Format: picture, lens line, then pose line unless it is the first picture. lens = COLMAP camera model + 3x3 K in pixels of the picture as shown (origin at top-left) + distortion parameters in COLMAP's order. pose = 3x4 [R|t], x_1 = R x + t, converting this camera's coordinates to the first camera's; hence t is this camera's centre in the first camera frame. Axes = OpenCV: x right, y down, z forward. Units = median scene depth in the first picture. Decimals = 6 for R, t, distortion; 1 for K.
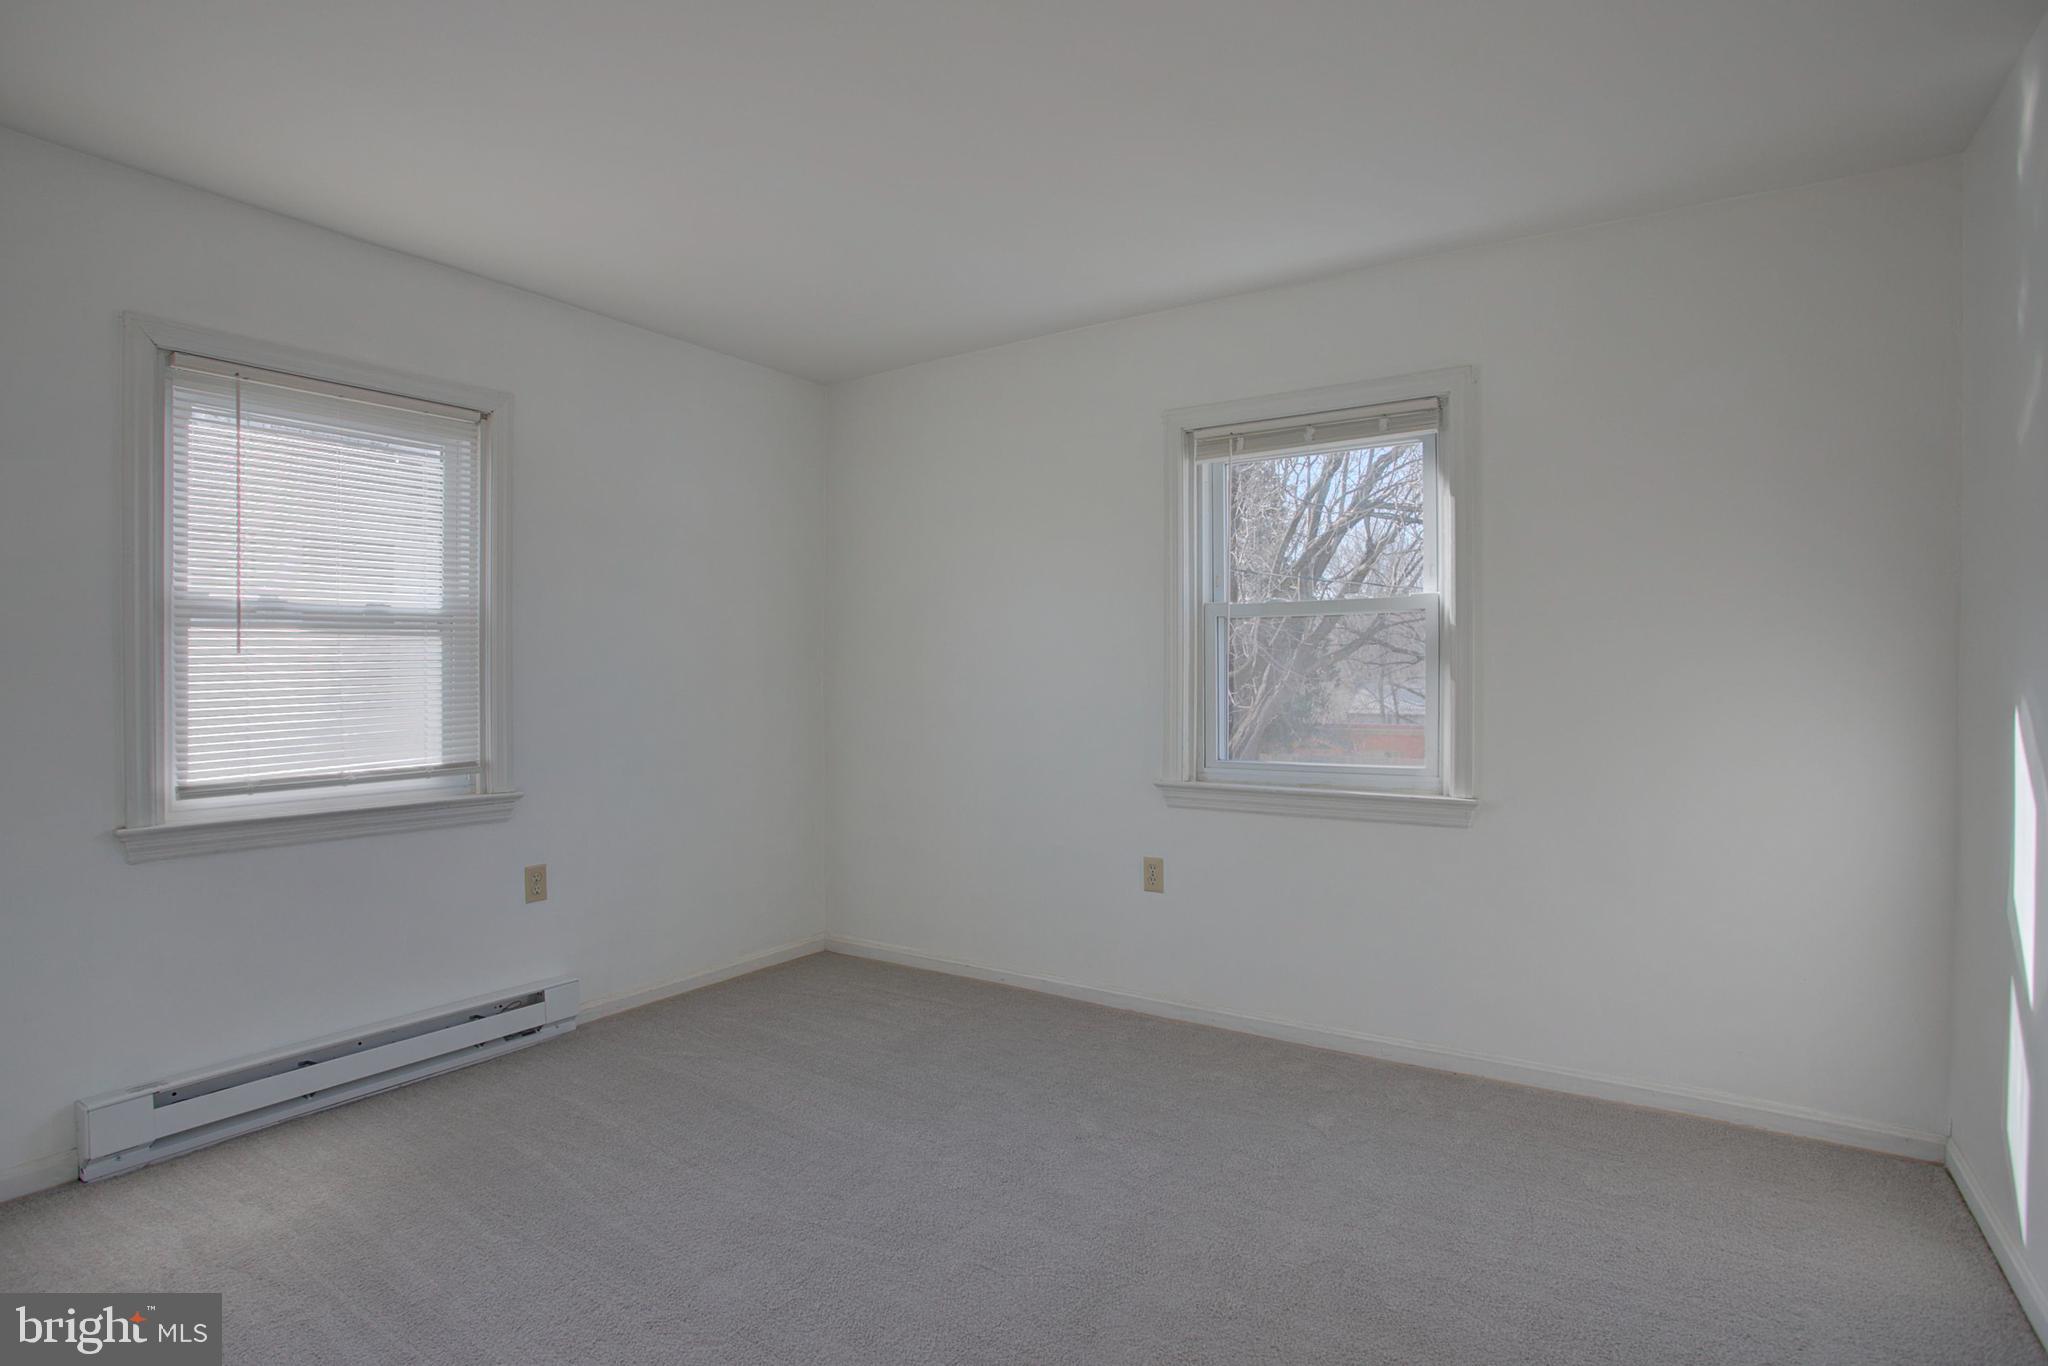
lens RADIAL K [[1027.2, 0, 1001.2], [0, 1027.2, 675.3], [0, 0, 1]] dist [-0.063472, 0.027908]
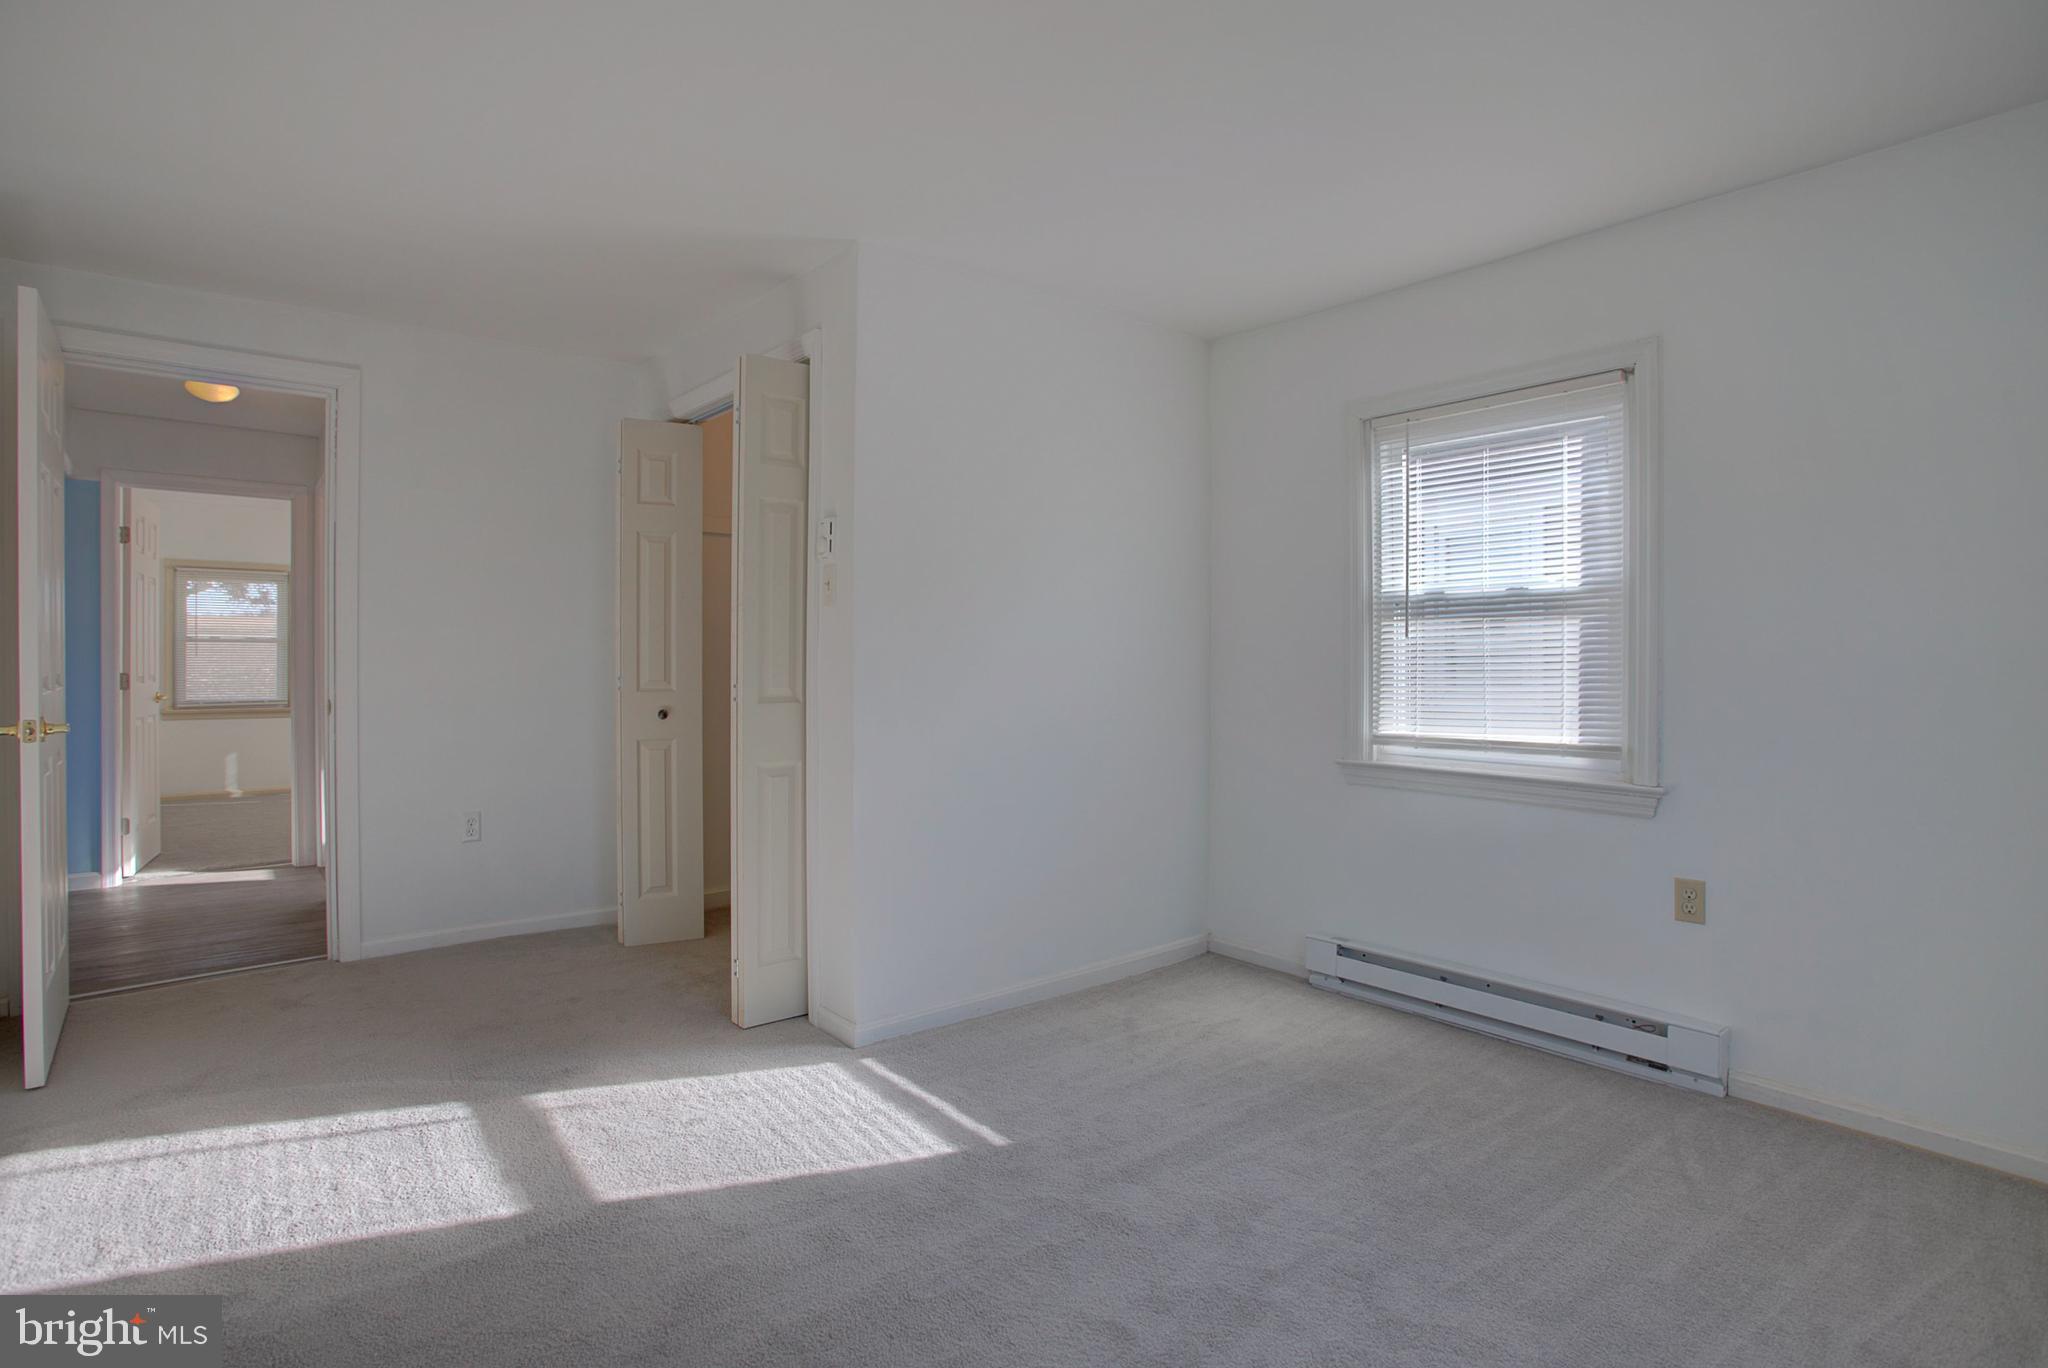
lens RADIAL K [[1024.9, 0, 1022.1], [0, 1024.9, 638.9], [0, 0, 1]] dist [-0.061911, 0.027811]
pose [[-0.268483, -0.005818, -0.963267, 0.505076], [0.002343, 0.999975, -0.006693, -0.008986], [0.963282, -0.004054, -0.268462, 0.701114]]
